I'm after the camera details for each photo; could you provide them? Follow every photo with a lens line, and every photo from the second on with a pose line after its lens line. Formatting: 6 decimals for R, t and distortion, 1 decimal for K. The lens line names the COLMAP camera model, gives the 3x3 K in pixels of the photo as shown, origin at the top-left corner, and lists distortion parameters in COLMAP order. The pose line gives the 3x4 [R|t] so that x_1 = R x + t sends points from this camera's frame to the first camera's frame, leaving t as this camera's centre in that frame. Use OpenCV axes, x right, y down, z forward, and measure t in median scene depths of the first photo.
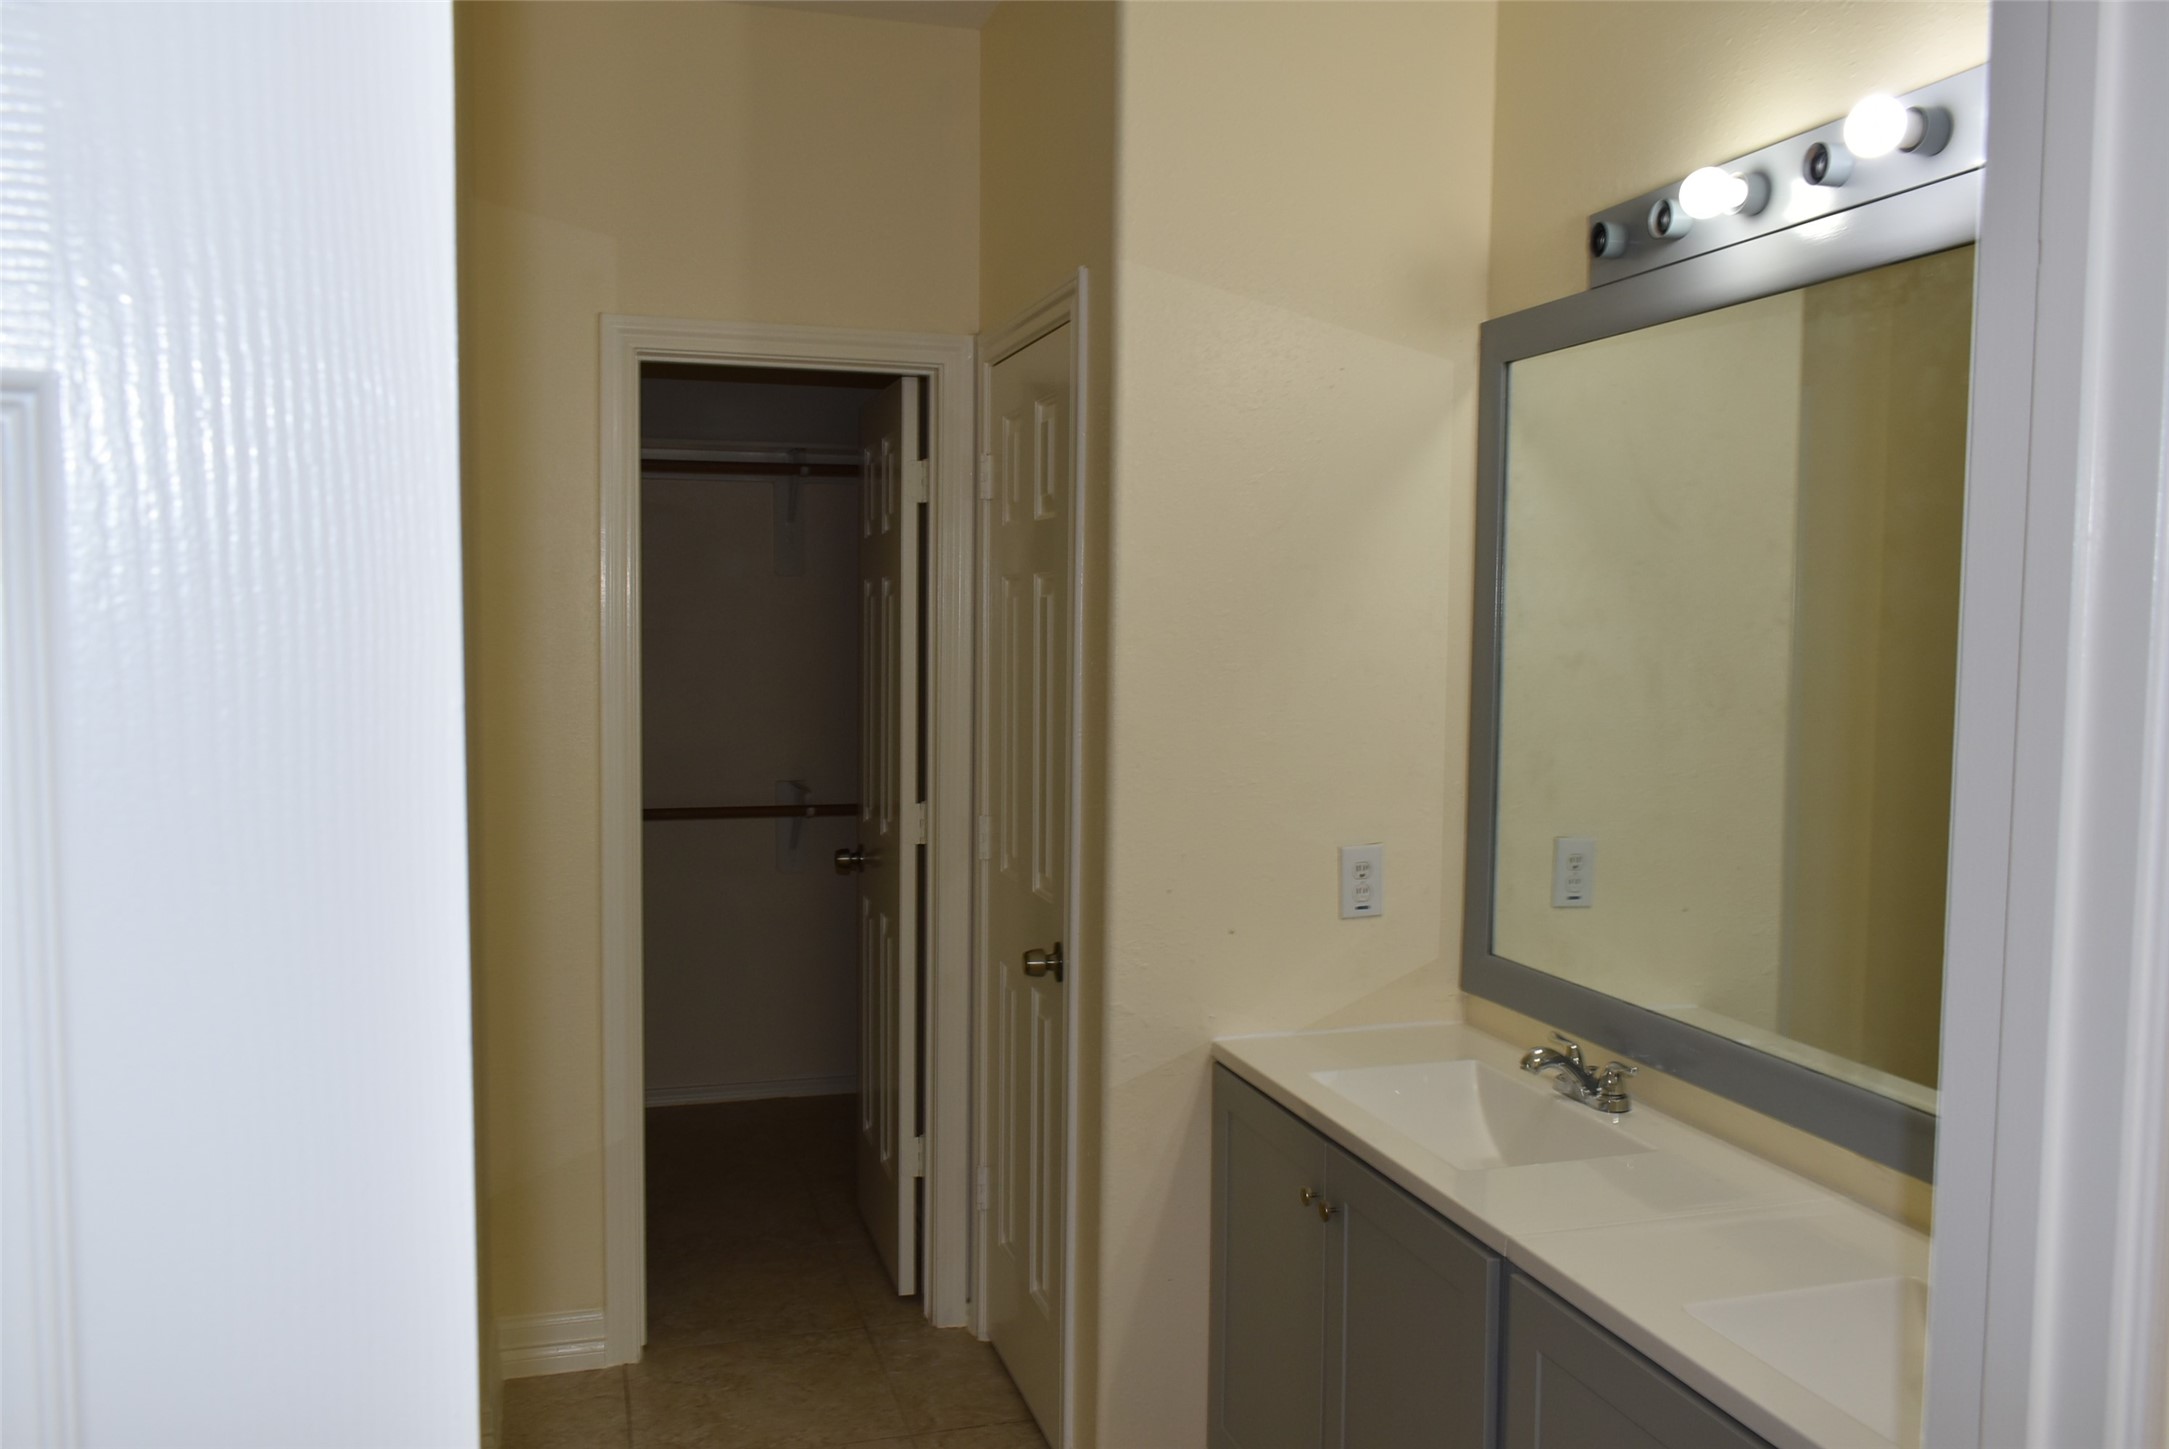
lens RADIAL K [[1708.4, 0, 1084.8], [0, 1708.4, 719.5], [0, 0, 1]] dist [-0.009374, 0.001218]
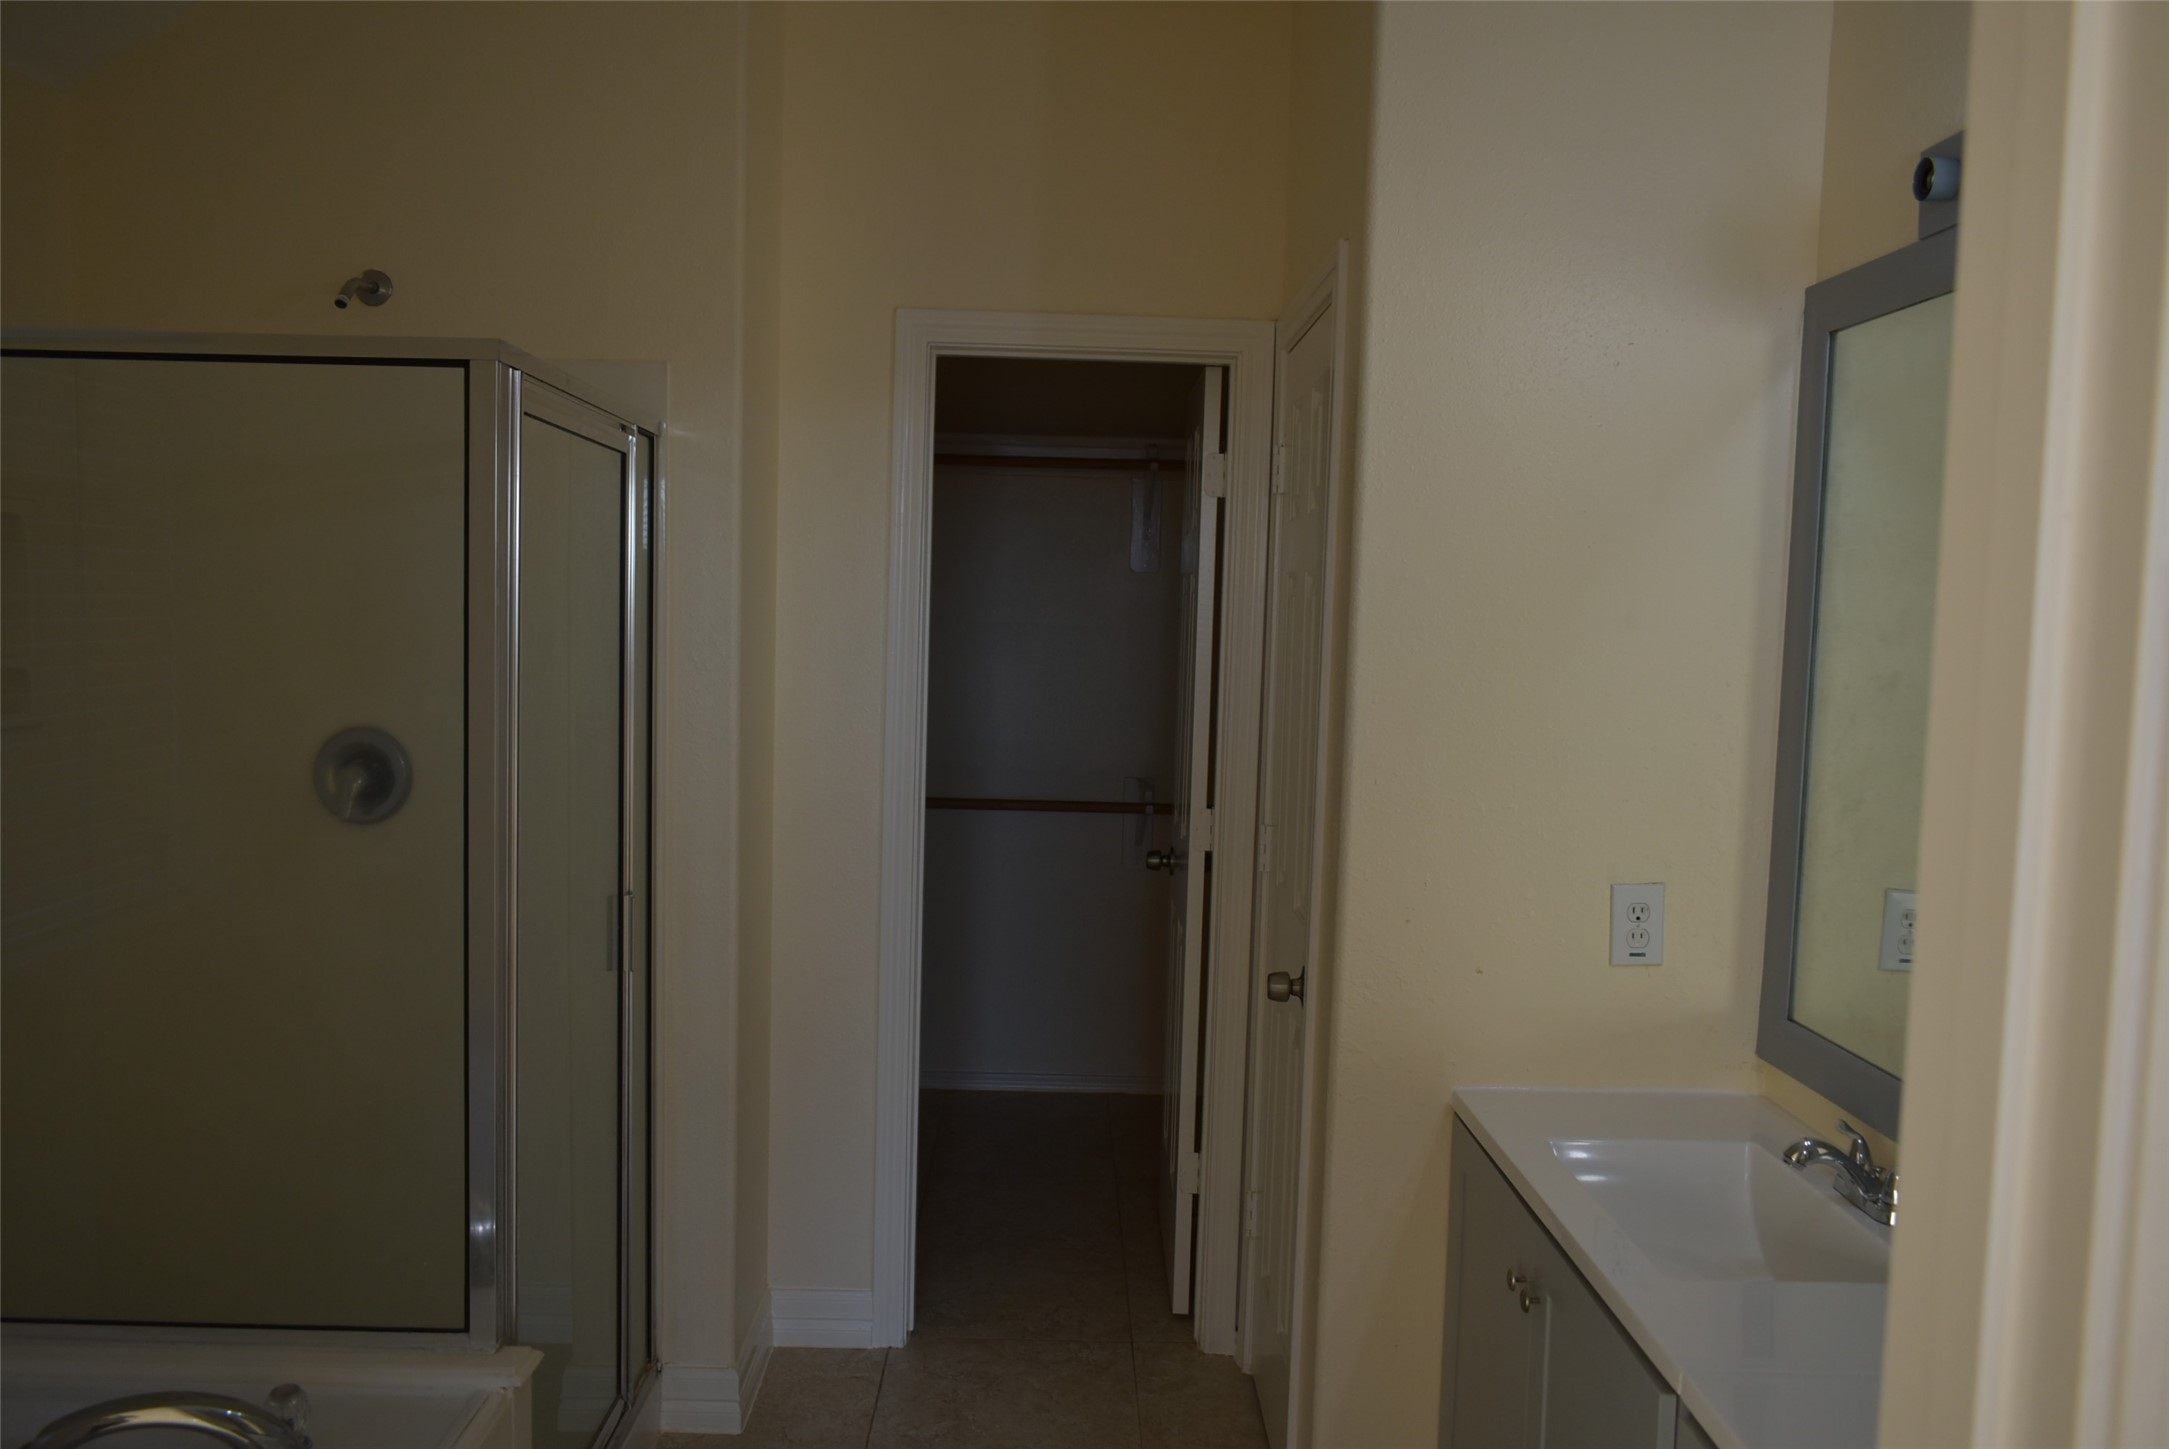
lens RADIAL K [[1675.2, 0, 1086.9], [0, 1675.2, 722.1], [0, 0, 1]] dist [-0.010778, -0.001340]
pose [[0.961910, 0.038027, -0.270709, 0.097166], [-0.037334, 0.999273, 0.007709, -0.004932], [0.270806, 0.002691, 0.962630, 0.073887]]
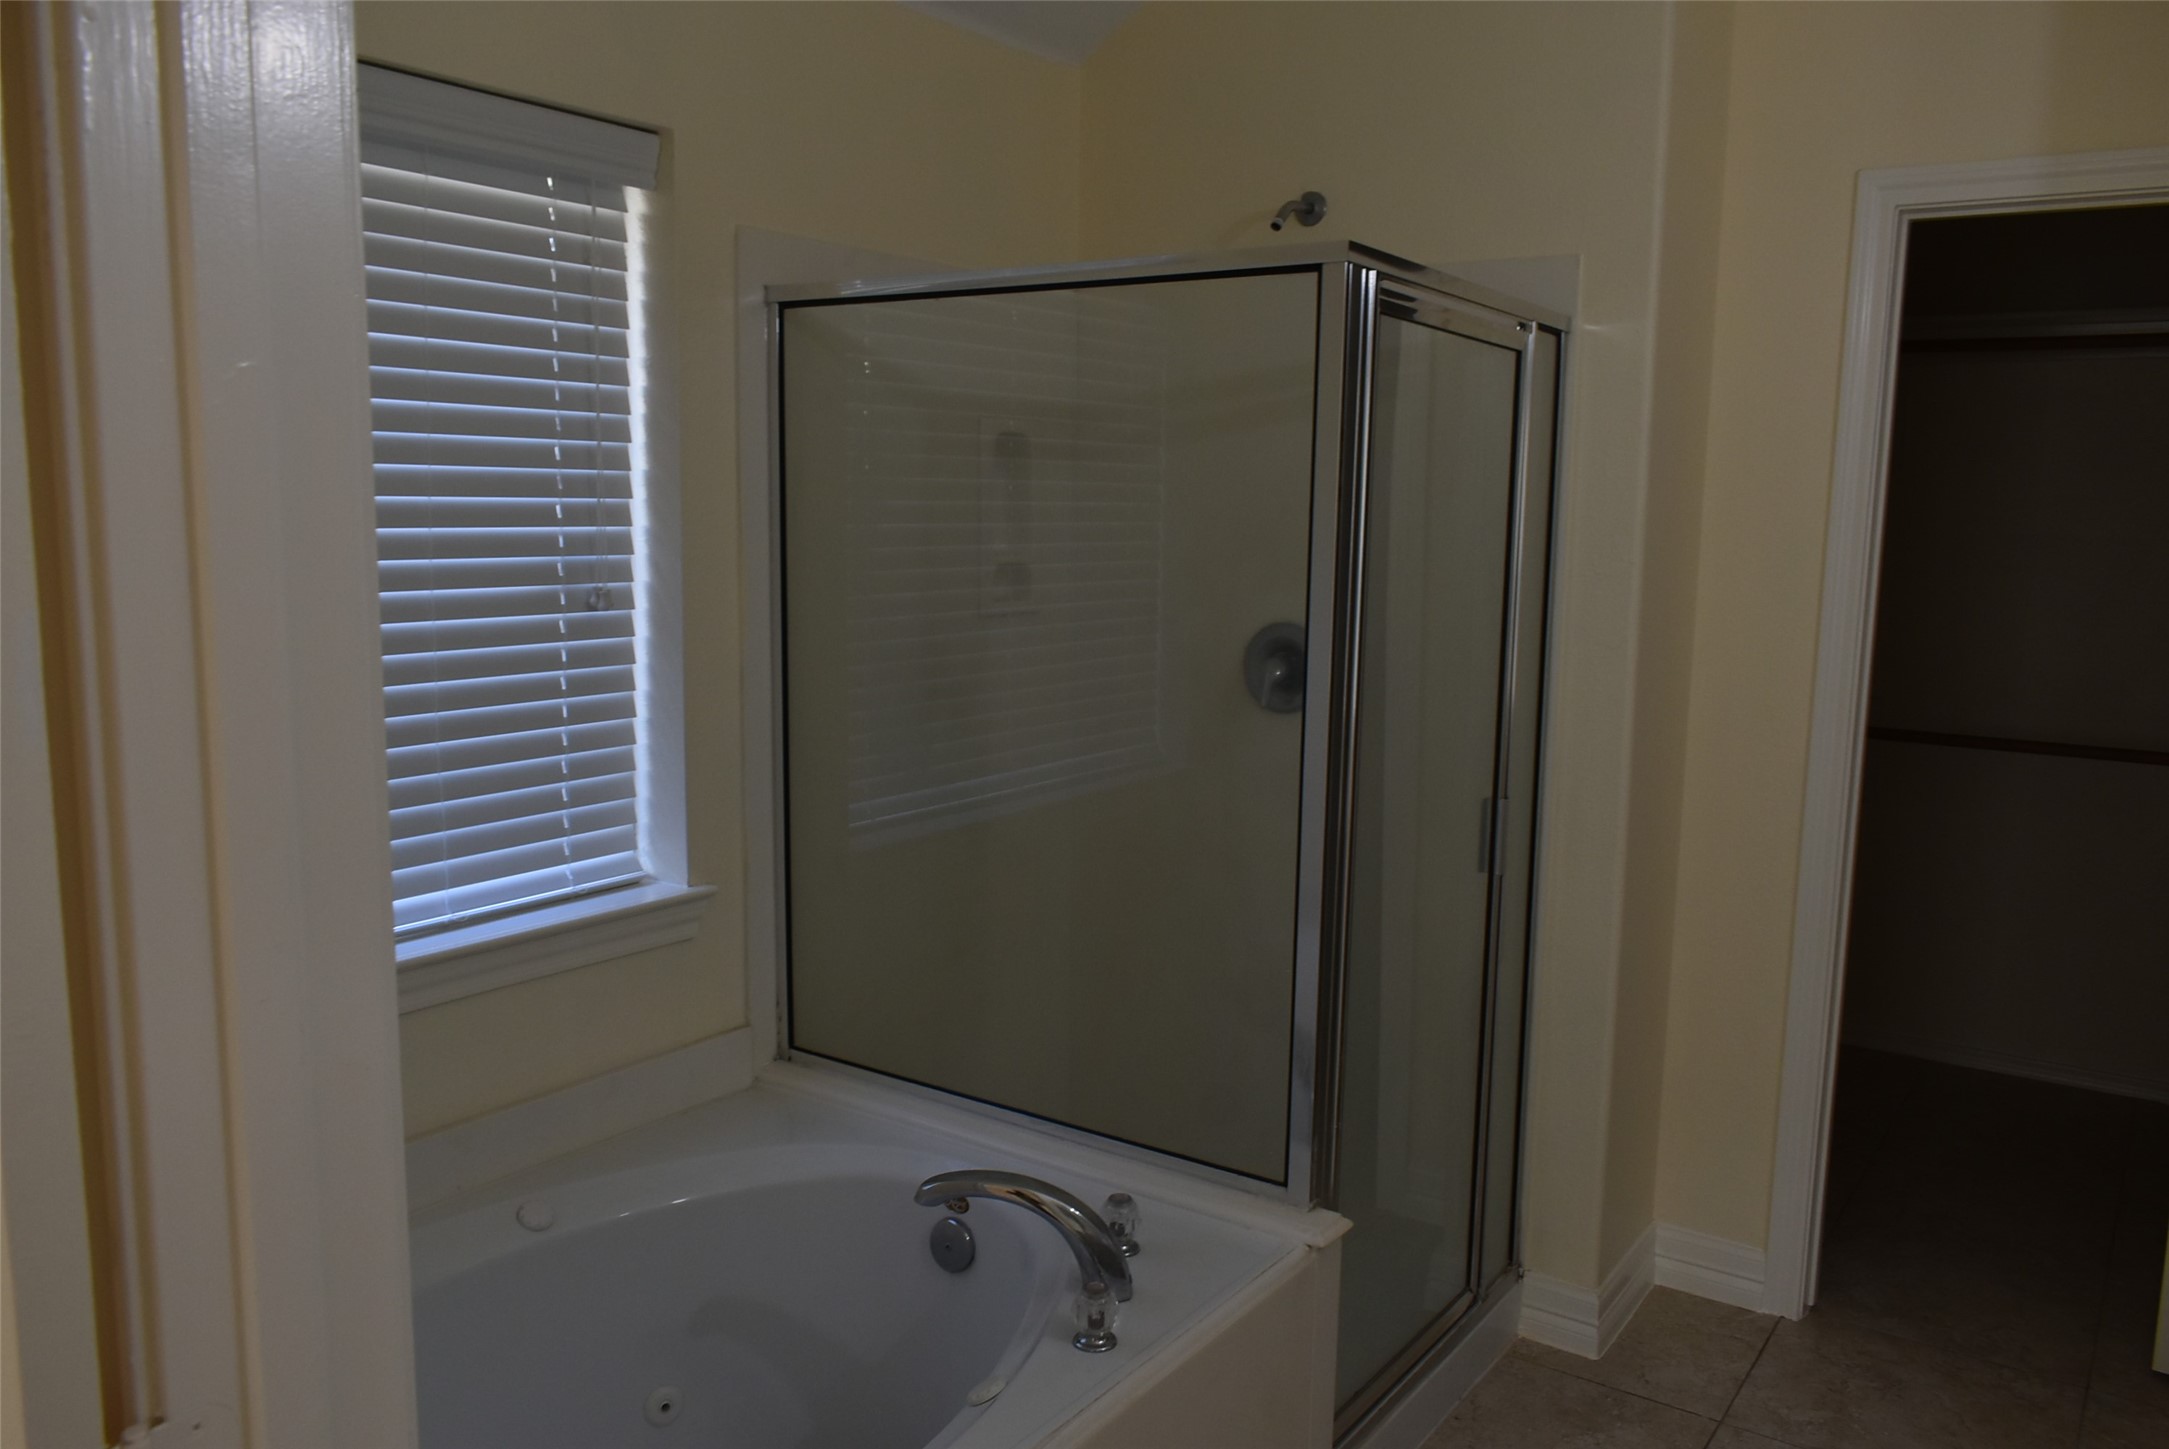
lens RADIAL K [[1658.1, 0, 1088.5], [0, 1658.1, 719.5], [0, 0, 1]] dist [-0.010315, -0.004605]
pose [[0.626416, 0.109855, -0.771709, 0.154226], [-0.065449, 0.993936, 0.088363, -0.002573], [0.776737, -0.004844, 0.629807, 0.134641]]
